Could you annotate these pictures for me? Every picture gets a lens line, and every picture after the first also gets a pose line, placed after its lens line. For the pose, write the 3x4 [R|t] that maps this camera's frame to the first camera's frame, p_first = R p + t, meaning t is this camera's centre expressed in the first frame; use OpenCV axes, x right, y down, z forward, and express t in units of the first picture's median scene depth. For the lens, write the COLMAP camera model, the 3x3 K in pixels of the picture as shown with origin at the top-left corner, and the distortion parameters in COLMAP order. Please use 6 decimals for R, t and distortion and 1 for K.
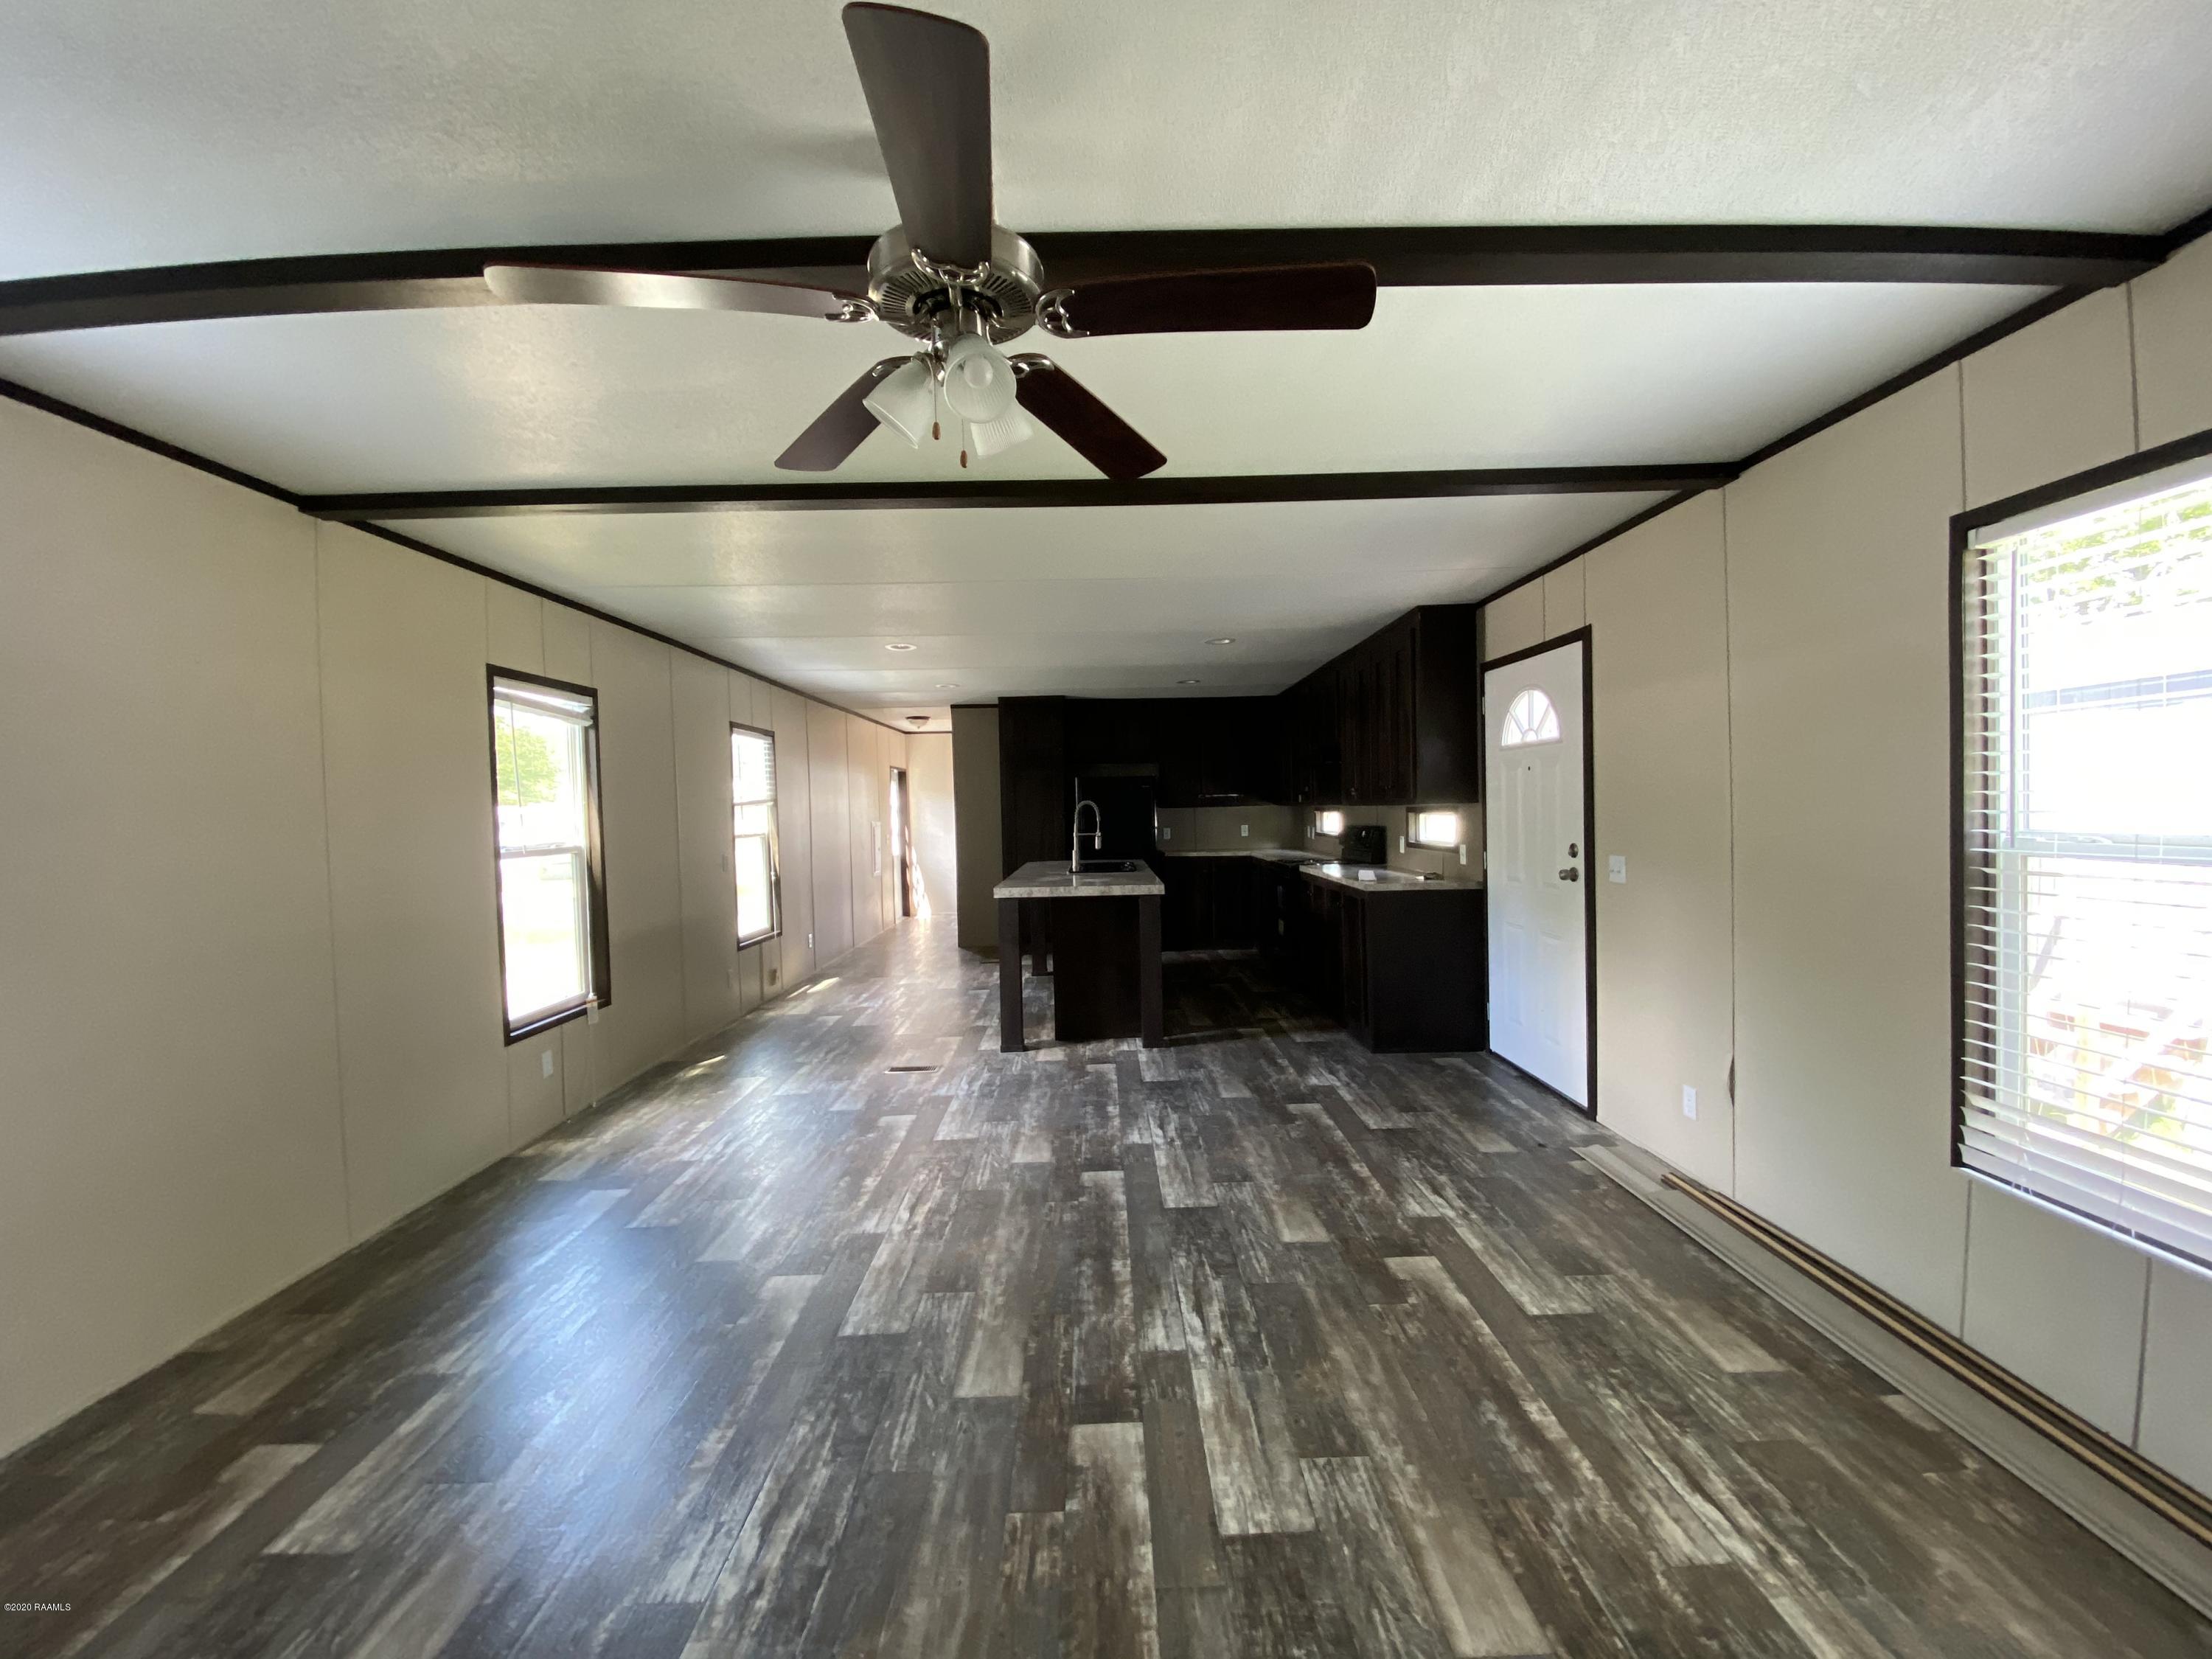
lens RADIAL K [[878.6, 0, 1110.9], [0, 878.6, 835.1], [0, 0, 1]] dist [-0.007356, -0.007781]
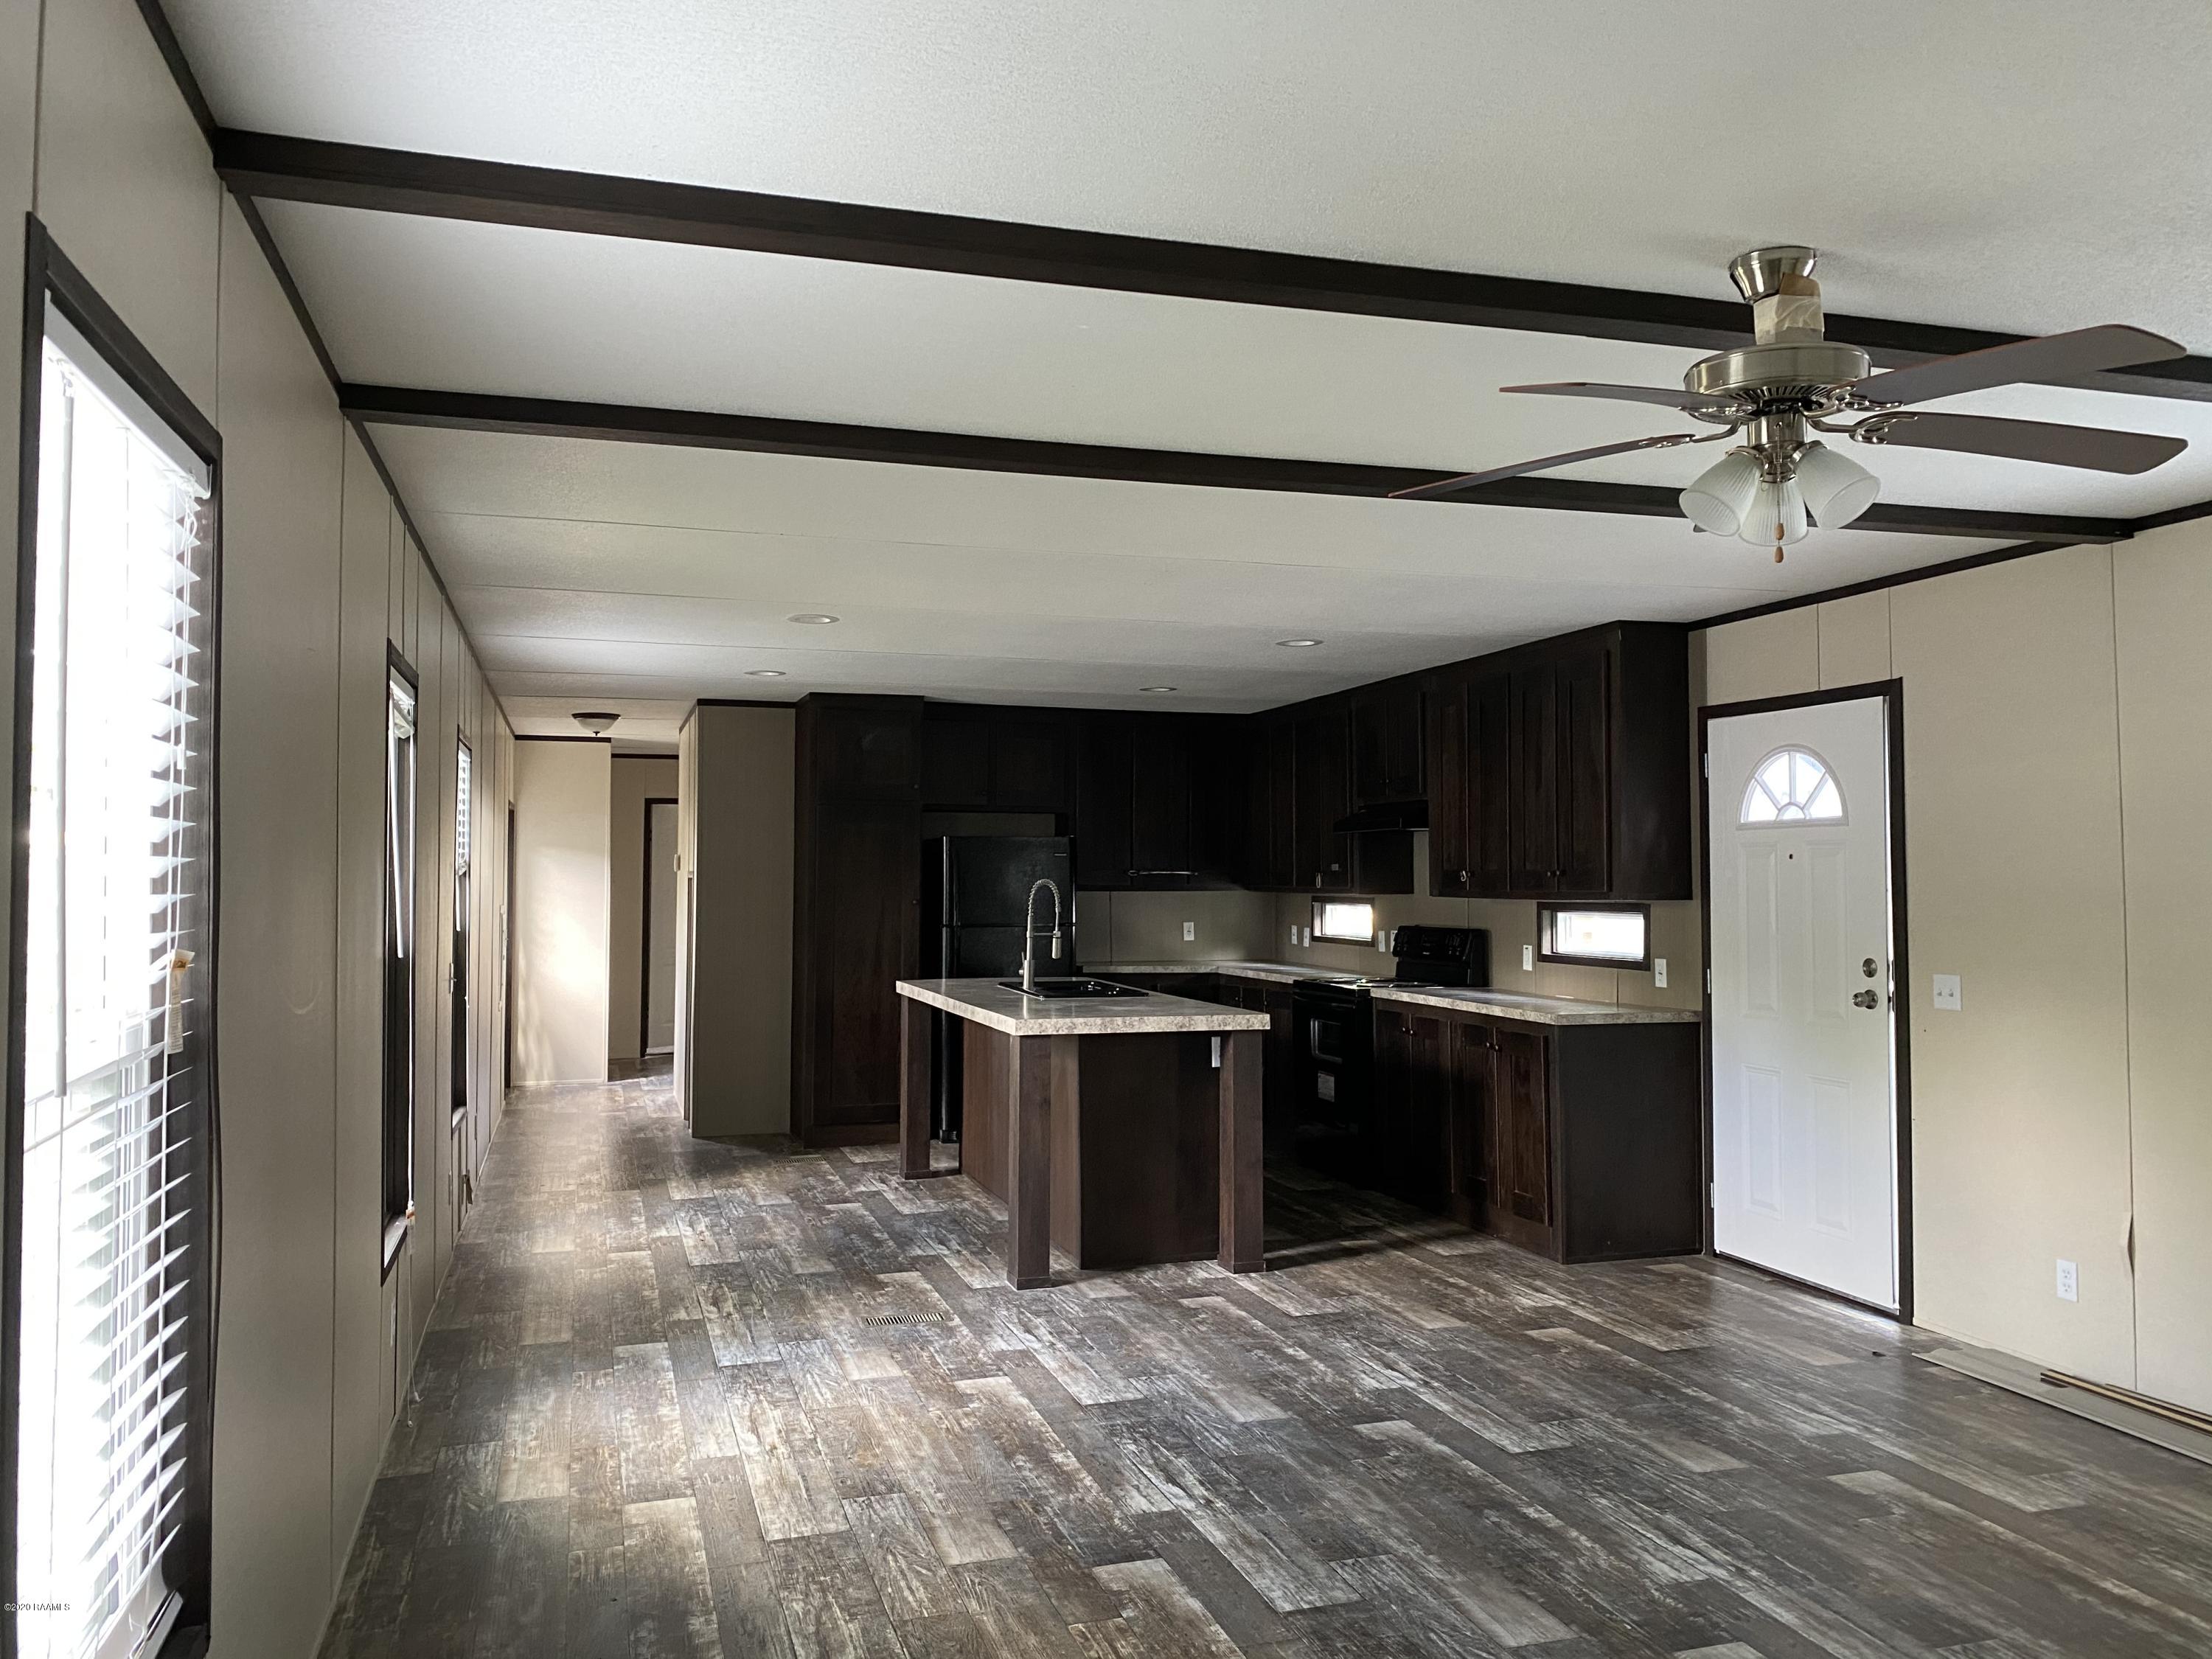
lens RADIAL K [[1684.0, 0, 1098.4], [0, 1684.0, 818.0], [0, 0, 1]] dist [-0.021152, 0.005991]
pose [[0.960923, 0.033832, 0.274741, -0.710581], [-0.014436, 0.997277, -0.072314, 0.003788], [-0.276439, 0.065522, 0.958795, -0.295815]]
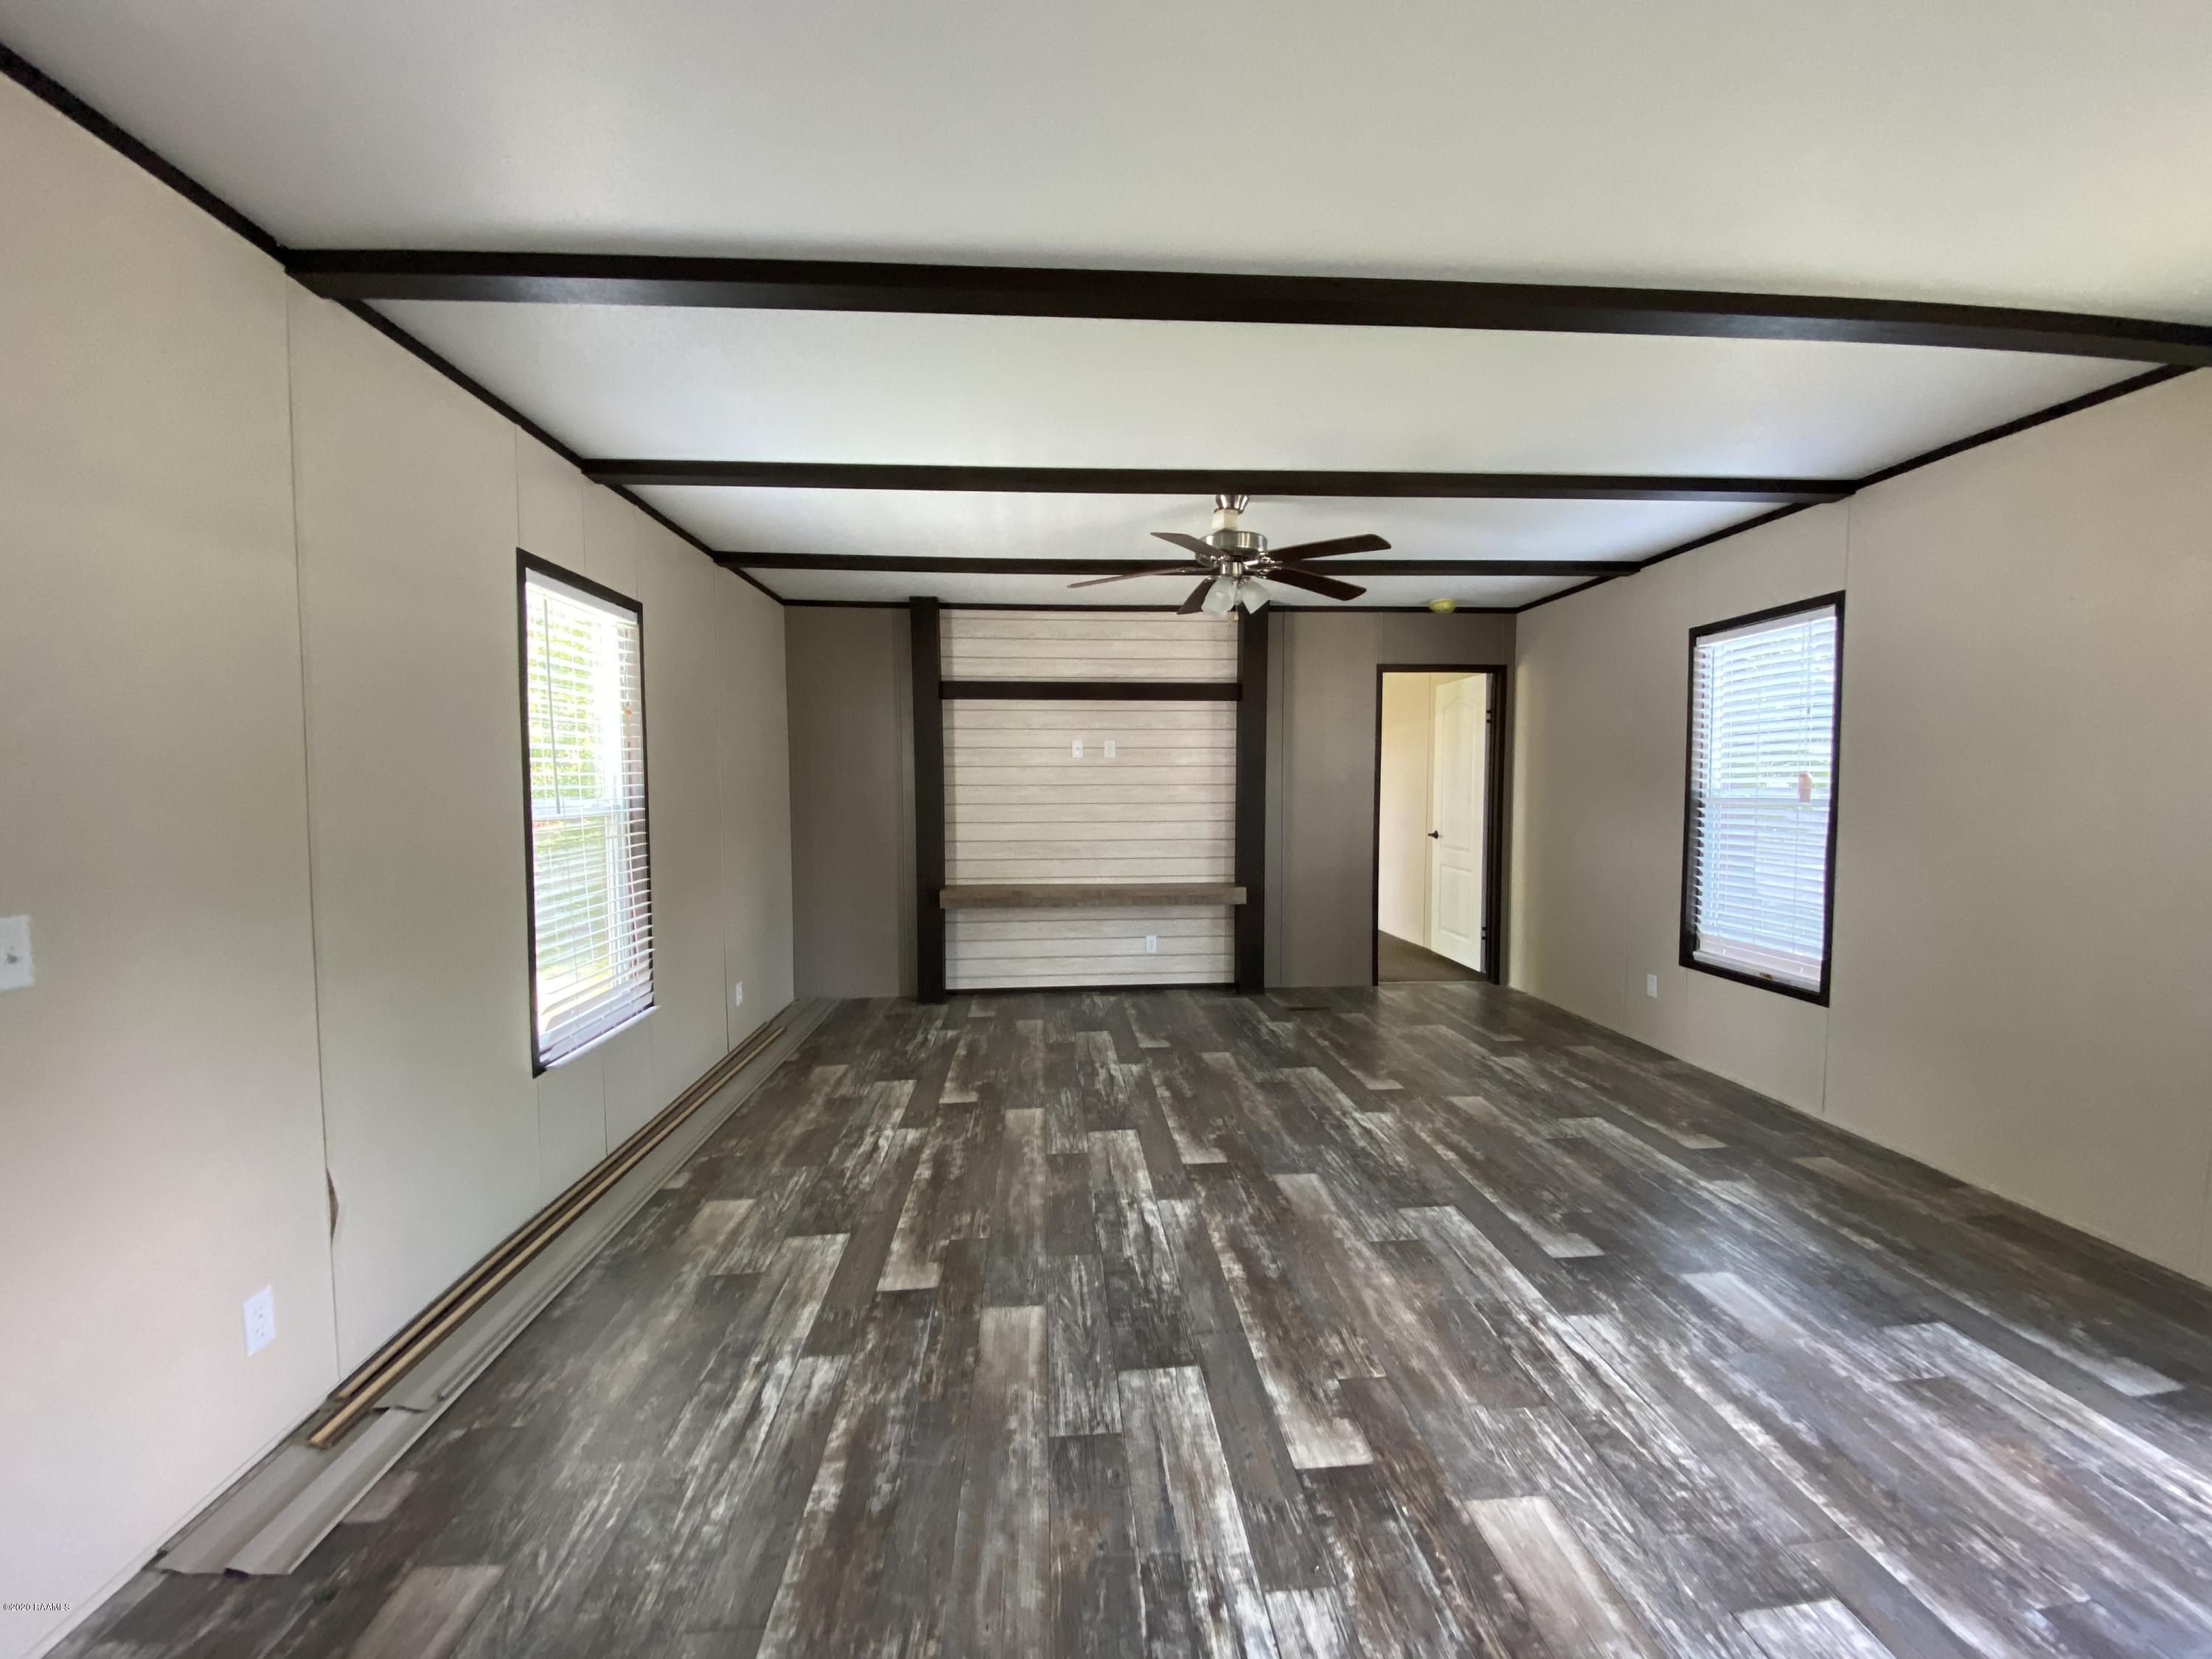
lens RADIAL K [[878.6, 0, 1110.1], [0, 878.6, 832.3], [0, 0, 1]] dist [-0.007356, -0.007781]
pose [[-0.997834, 0.035527, -0.055367, 0.158748], [0.030649, 0.995773, 0.086587, -0.035486], [0.058209, 0.084702, -0.994705, 1.711318]]
